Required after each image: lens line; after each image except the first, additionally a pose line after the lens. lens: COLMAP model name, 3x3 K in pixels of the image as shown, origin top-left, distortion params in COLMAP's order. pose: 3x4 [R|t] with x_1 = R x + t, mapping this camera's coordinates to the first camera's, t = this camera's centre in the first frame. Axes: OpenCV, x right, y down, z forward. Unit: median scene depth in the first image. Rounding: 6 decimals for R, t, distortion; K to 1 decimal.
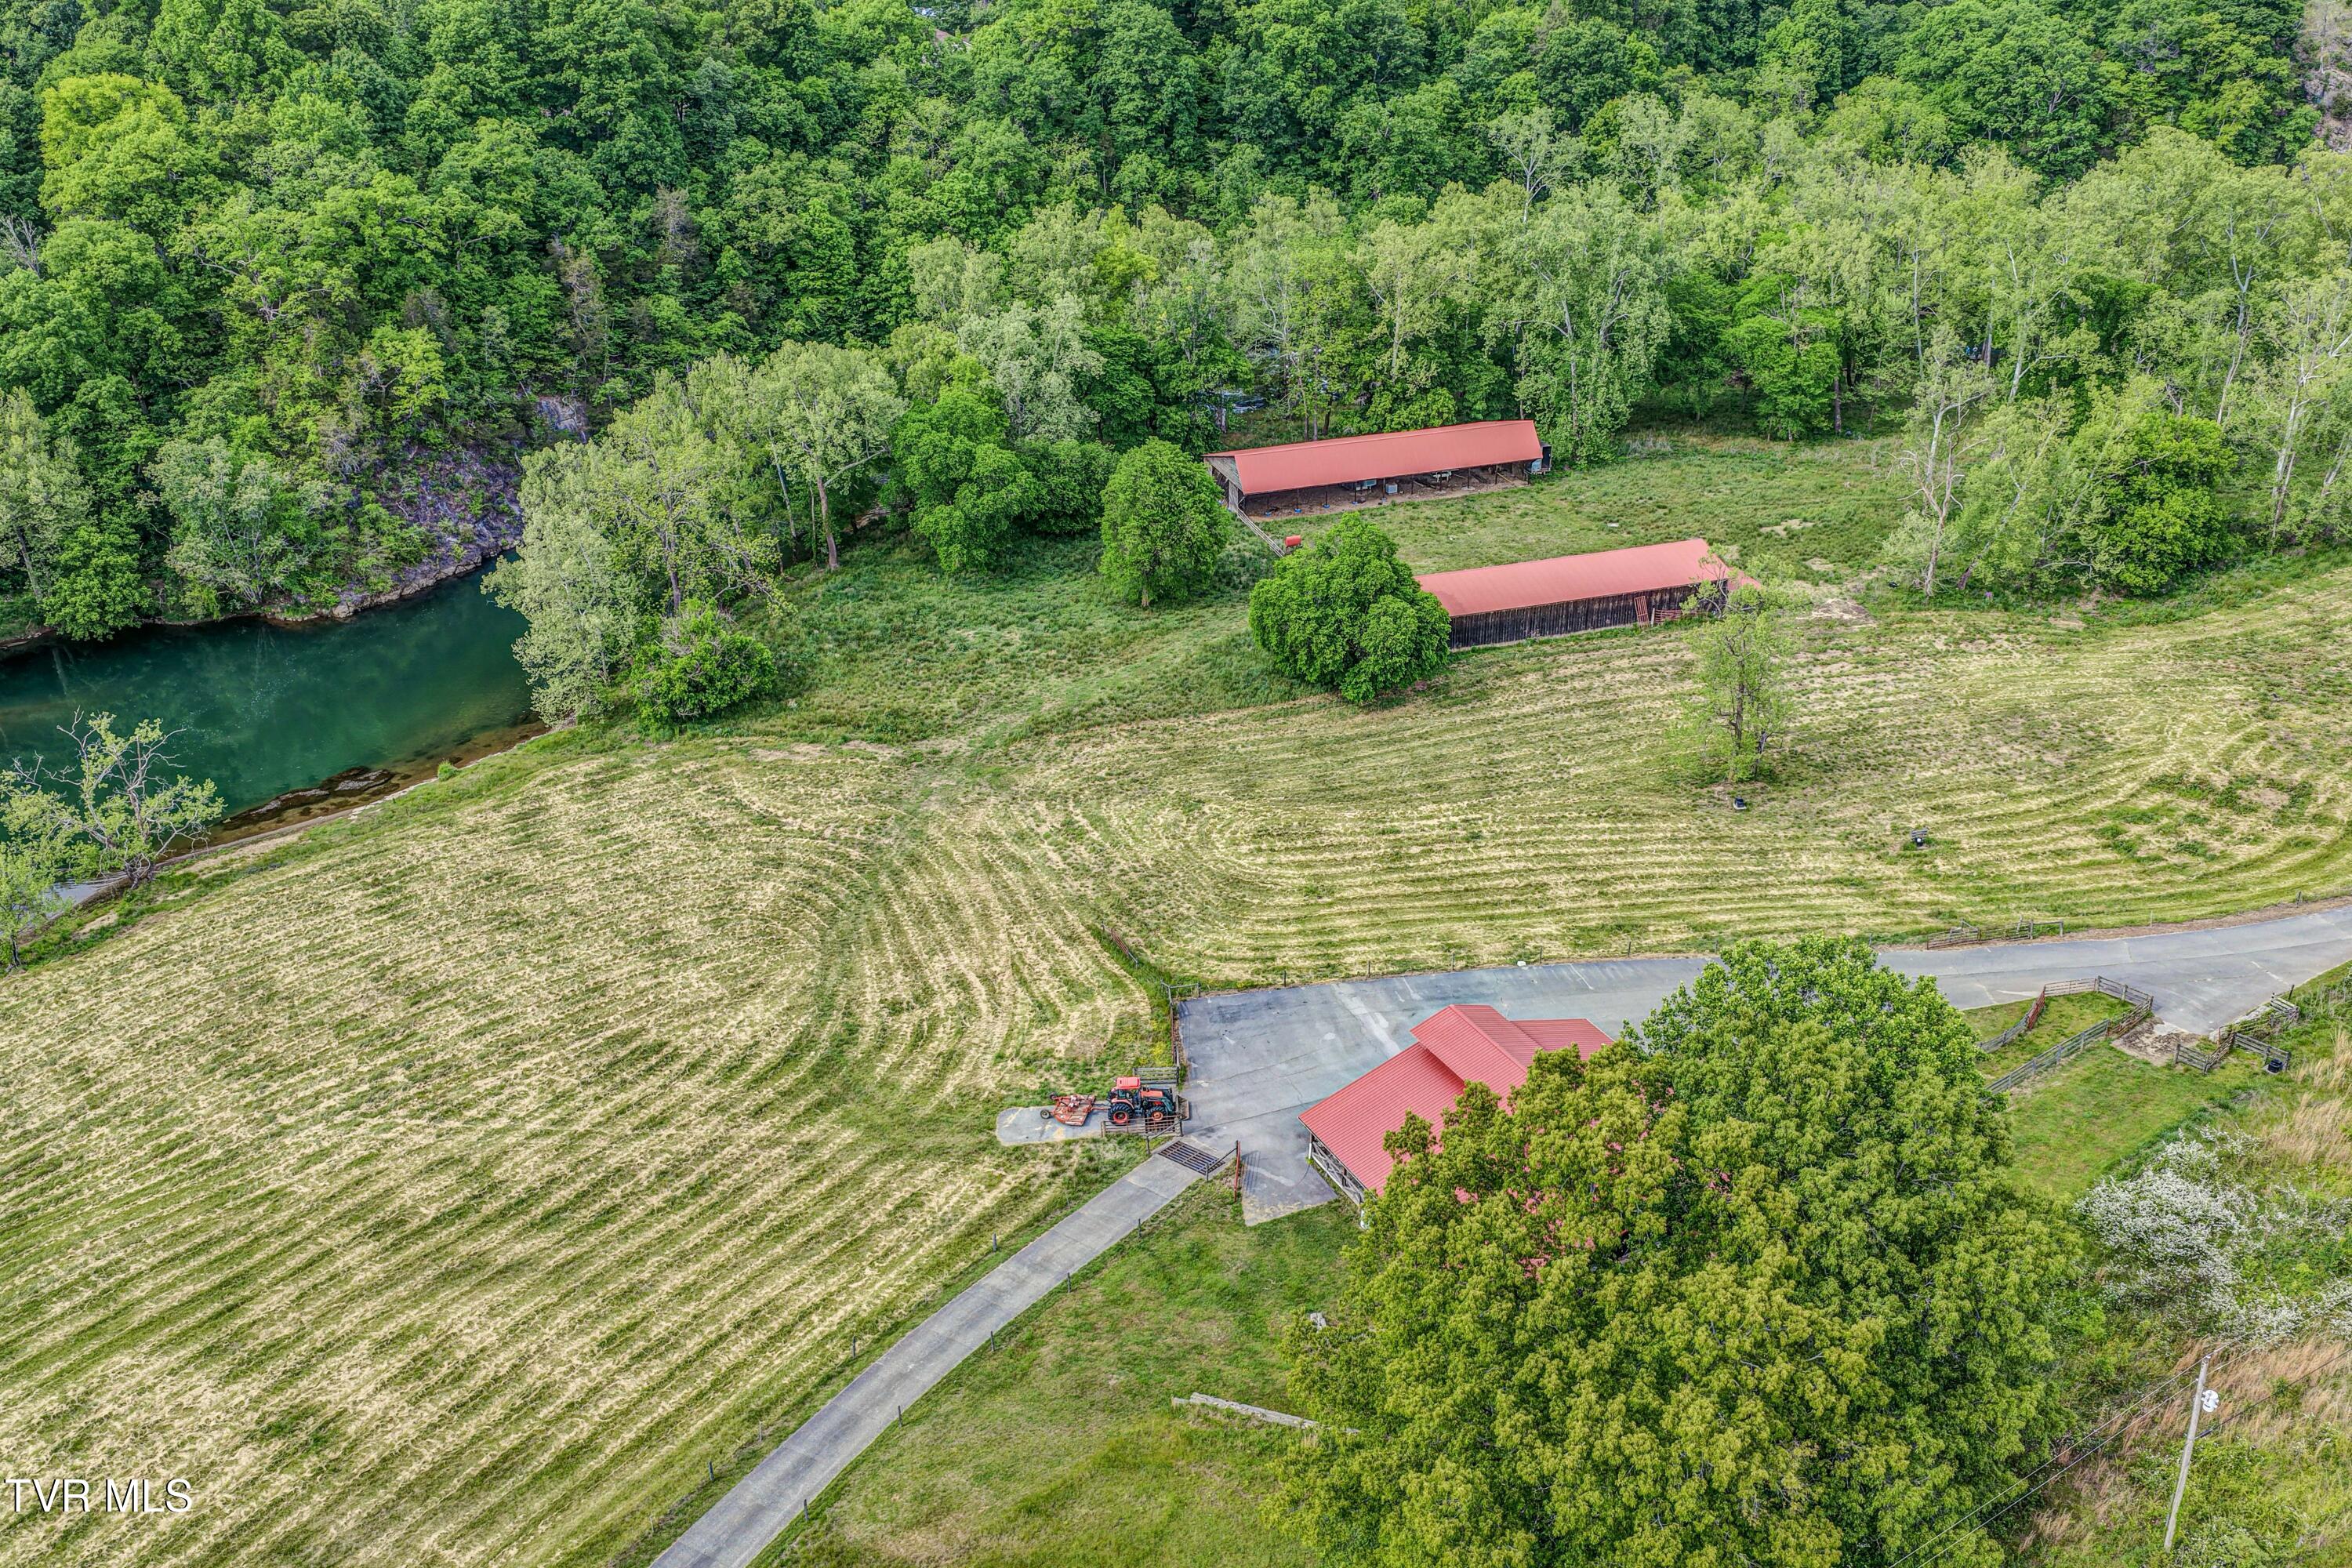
lens RADIAL K [[1957.6, 0, 1169.5], [0, 1957.6, 776.7], [0, 0, 1]] dist [-0.018374, 0.042558]
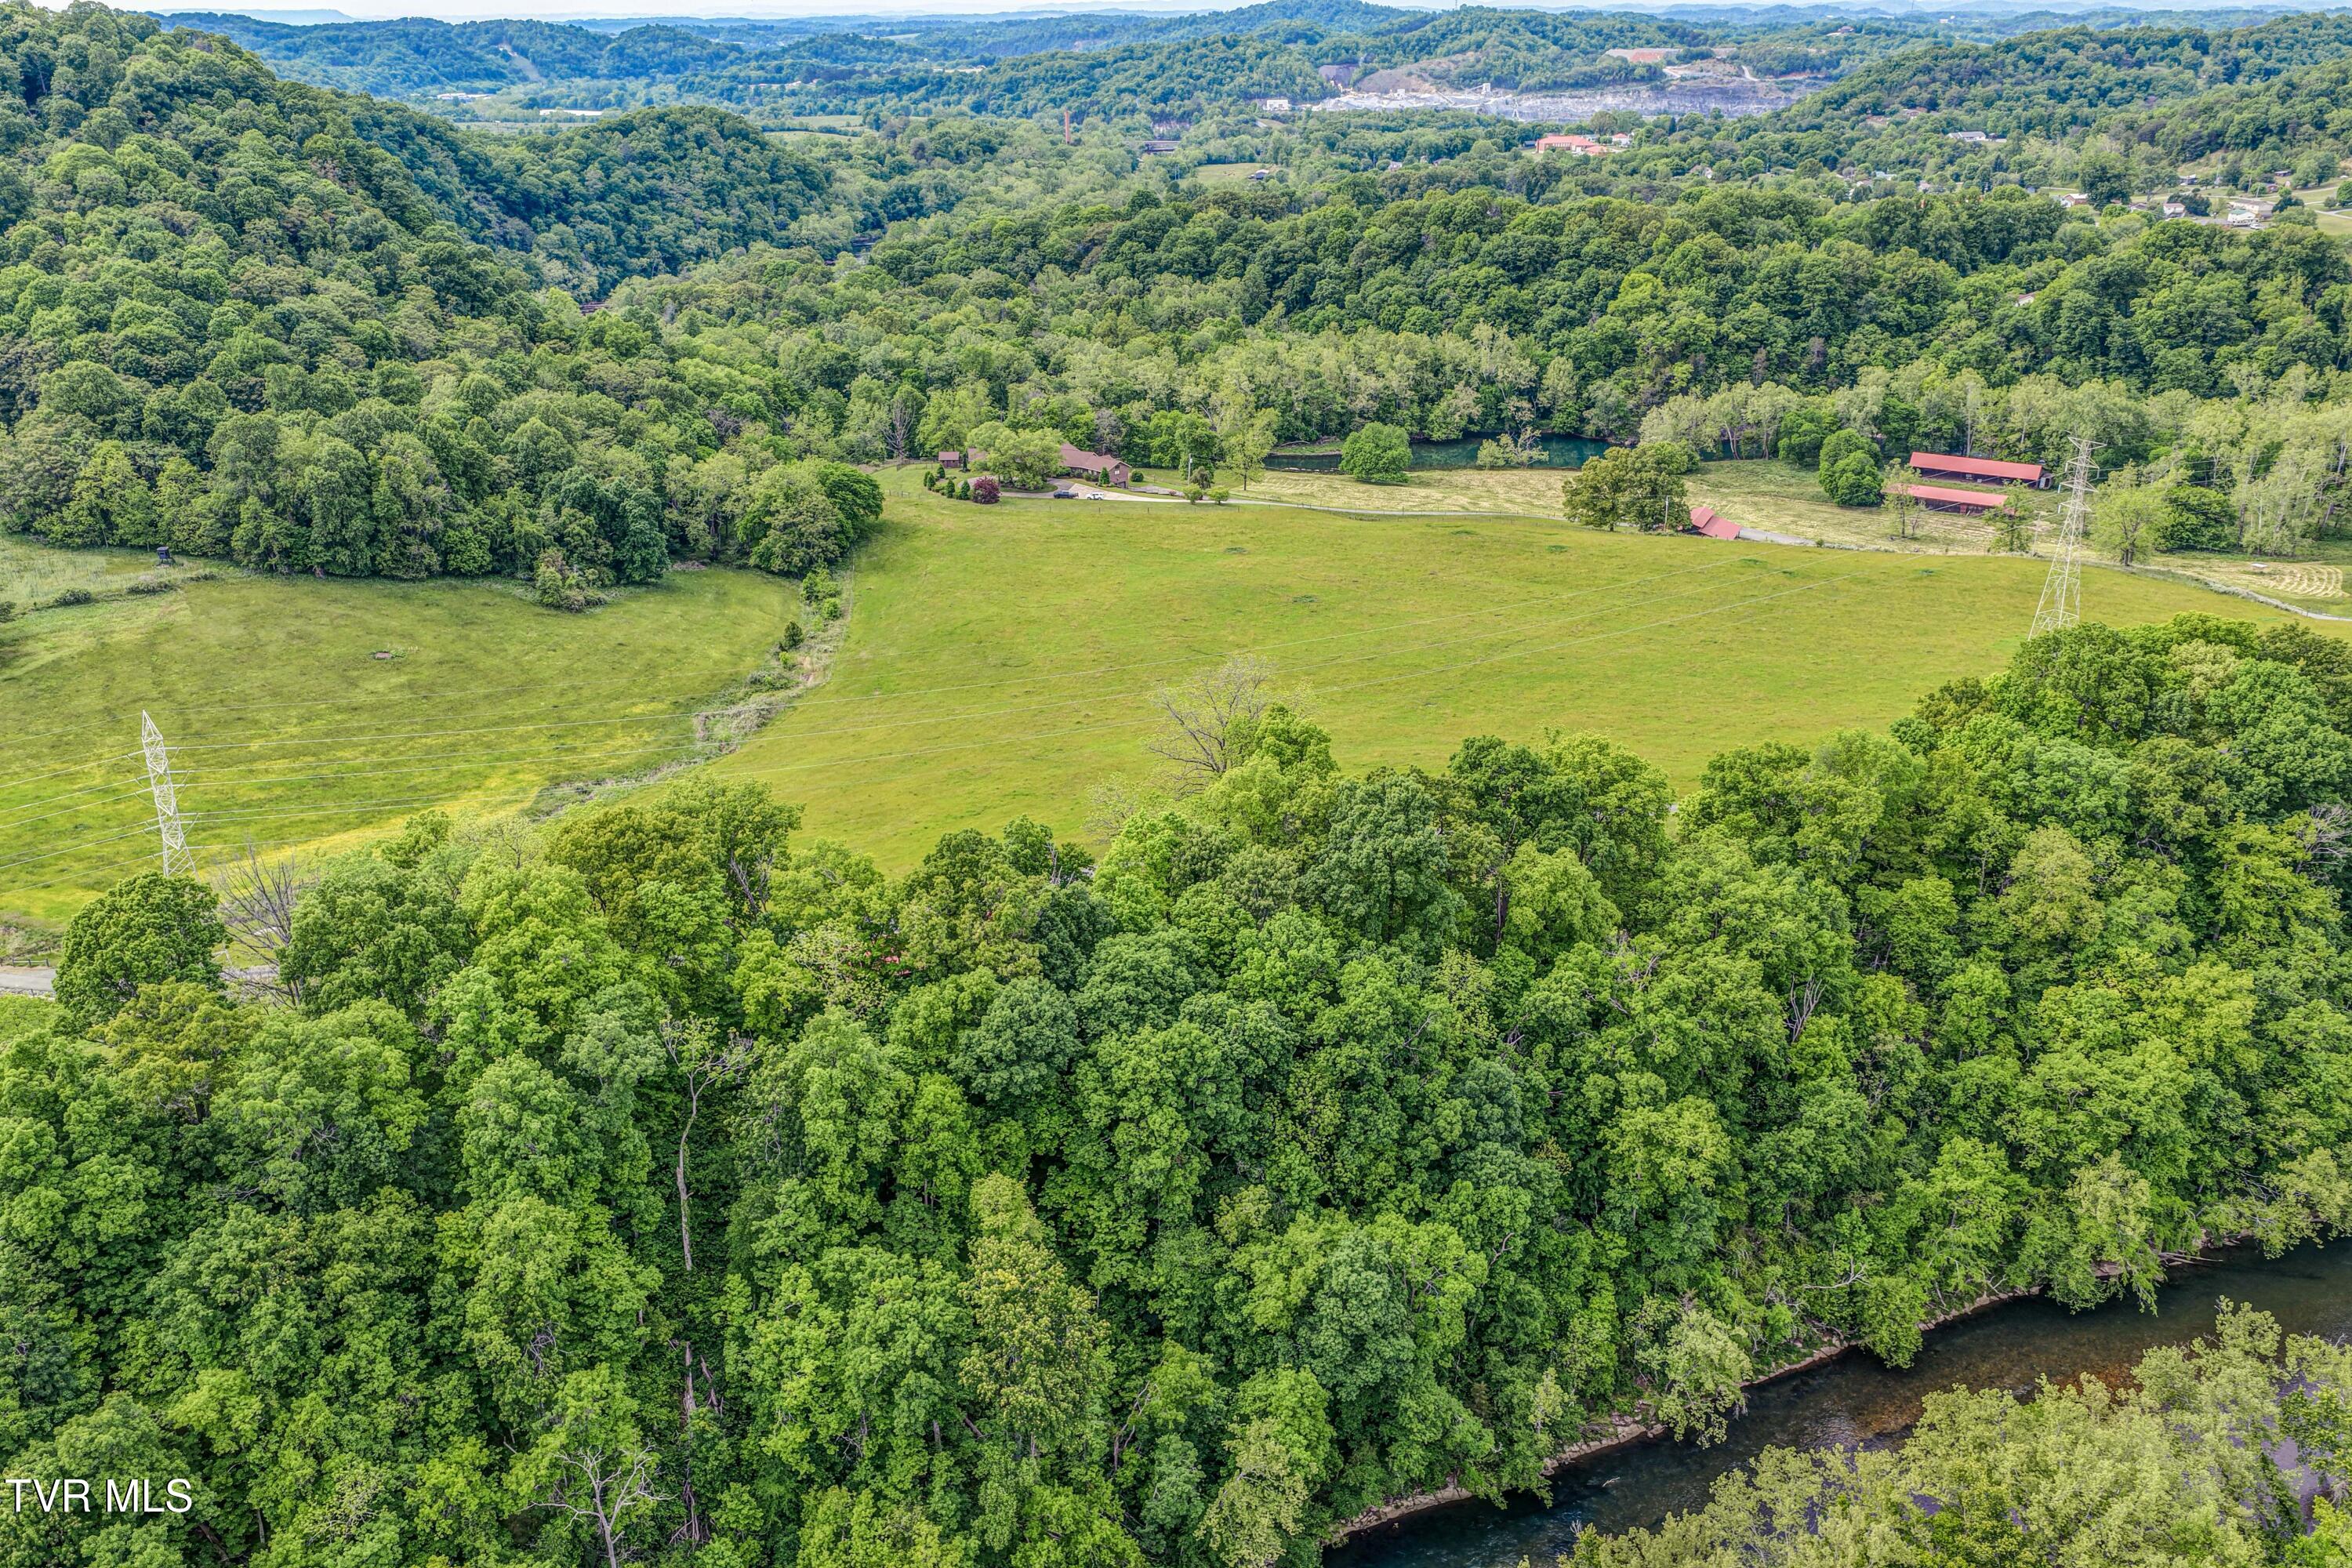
lens RADIAL K [[1957.6, 0, 1169.5], [0, 1957.6, 776.7], [0, 0, 1]] dist [-0.018374, 0.042558]
pose [[0.615617, 0.298100, -0.729487, 1.394152], [-0.359562, 0.929973, 0.076592, 0.386852], [0.701235, 0.215144, 0.679693, -1.361887]]
